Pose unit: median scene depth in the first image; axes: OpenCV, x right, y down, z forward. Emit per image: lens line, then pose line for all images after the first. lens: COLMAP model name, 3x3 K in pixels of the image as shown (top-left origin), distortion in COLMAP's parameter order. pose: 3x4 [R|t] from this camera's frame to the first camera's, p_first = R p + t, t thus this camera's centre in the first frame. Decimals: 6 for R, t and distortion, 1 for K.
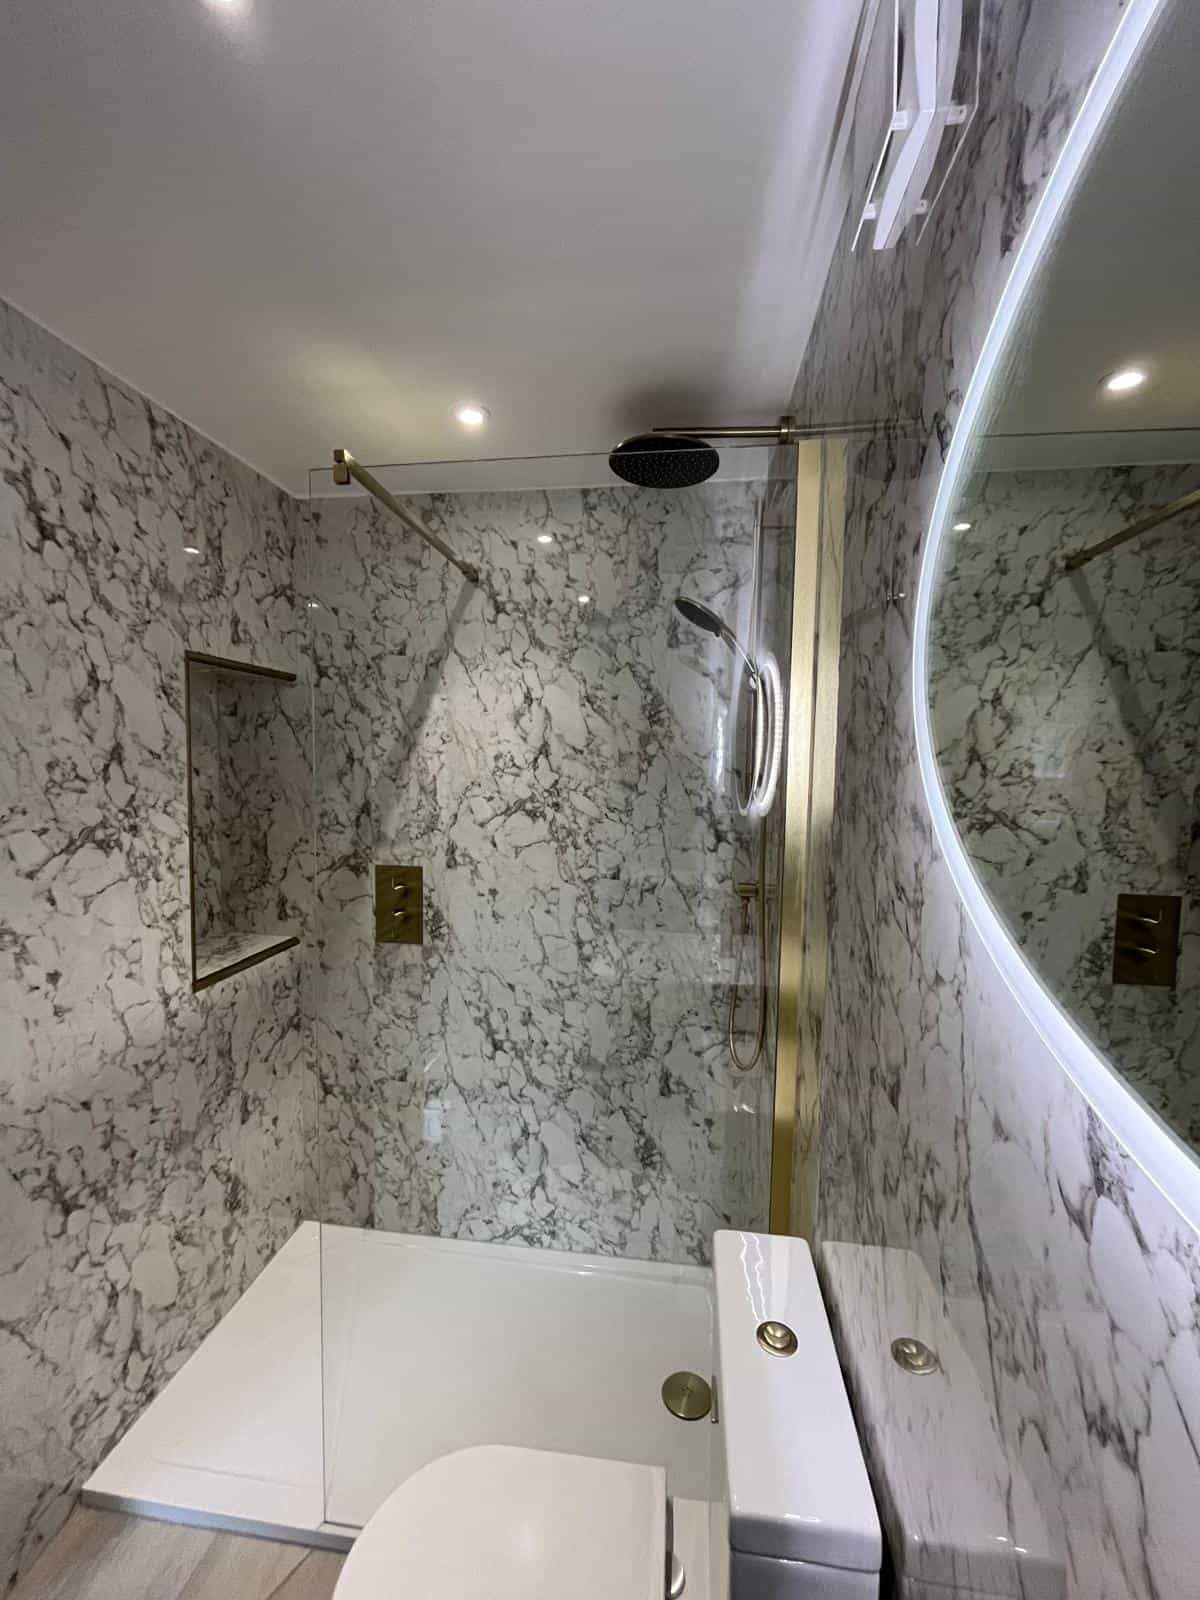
lens RADIAL K [[646.4, 0, 608.4], [0, 646.4, 794.2], [0, 0, 1]] dist [-0.011547, 0.000020]
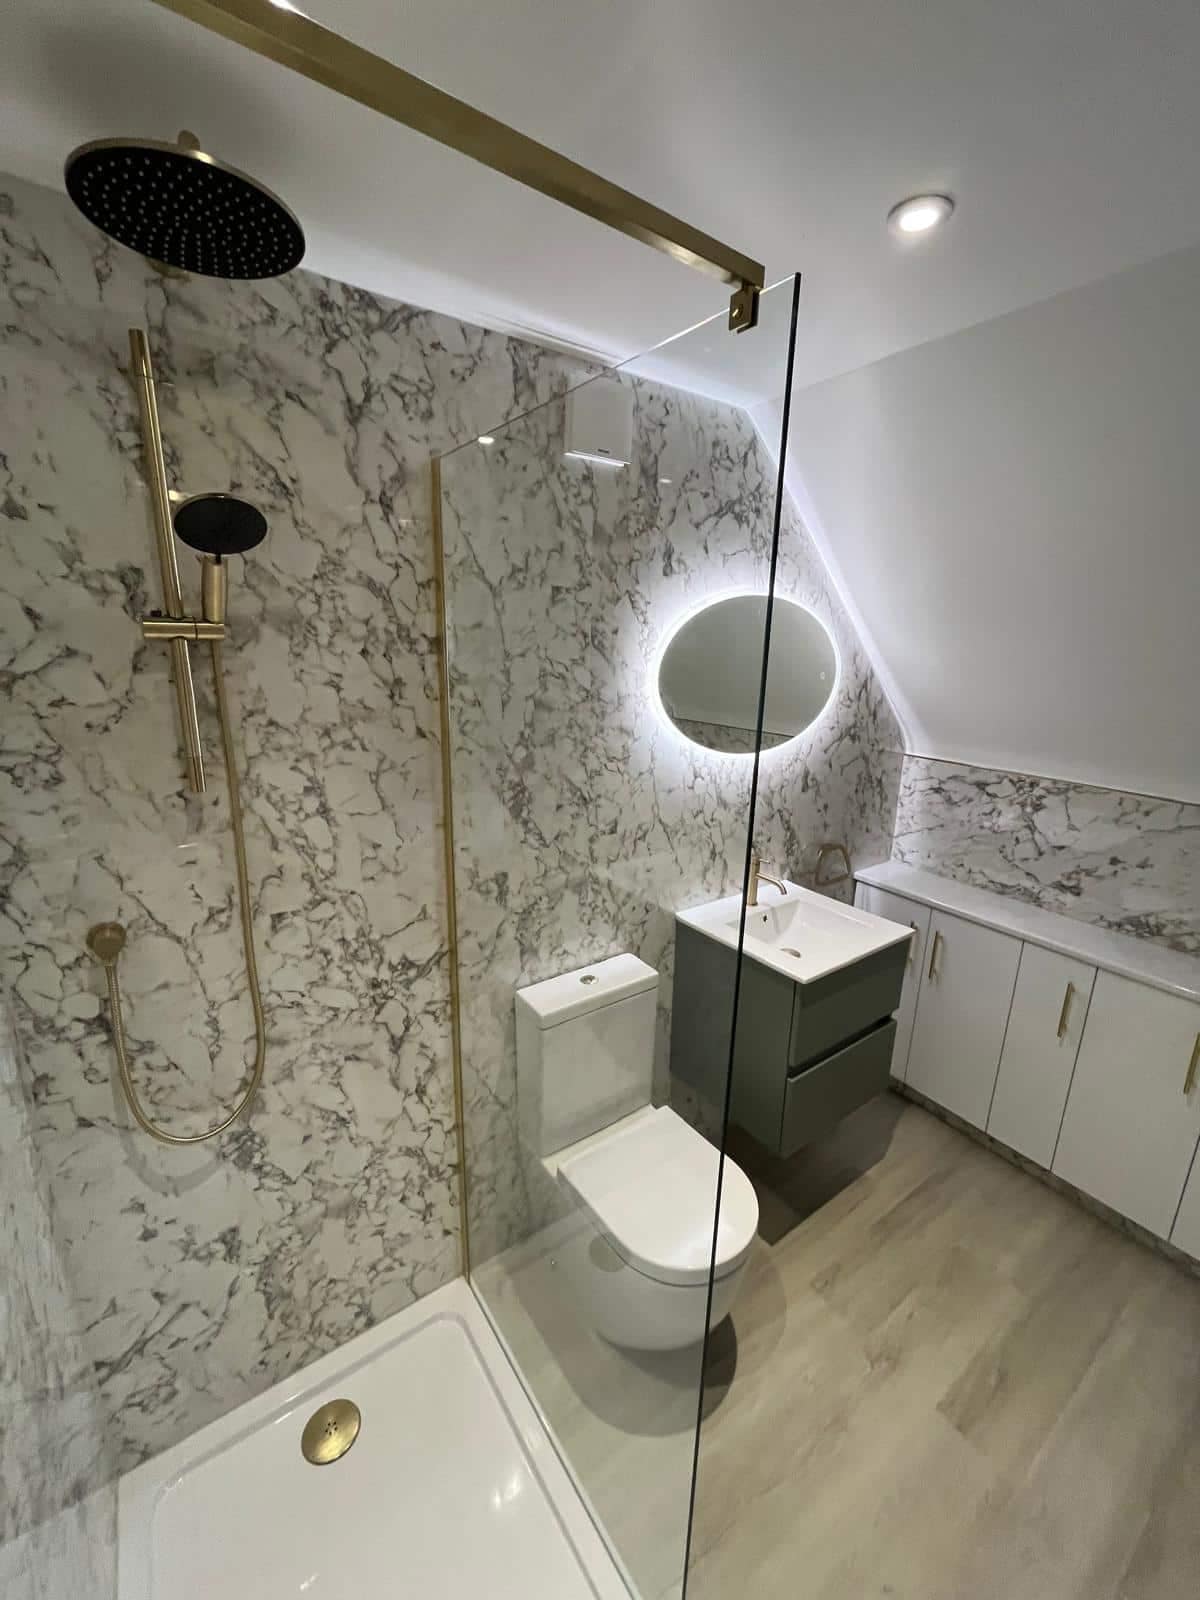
lens RADIAL K [[632.1, 0, 600.0], [0, 632.1, 800.0], [0, 0, 1]] dist [0.001872, 0.000028]
pose [[-0.868988, 0.116641, -0.480890, 0.021907], [0.033020, -0.955987, -0.291545, 0.445044], [-0.493730, -0.269228, 0.826890, 0.312253]]
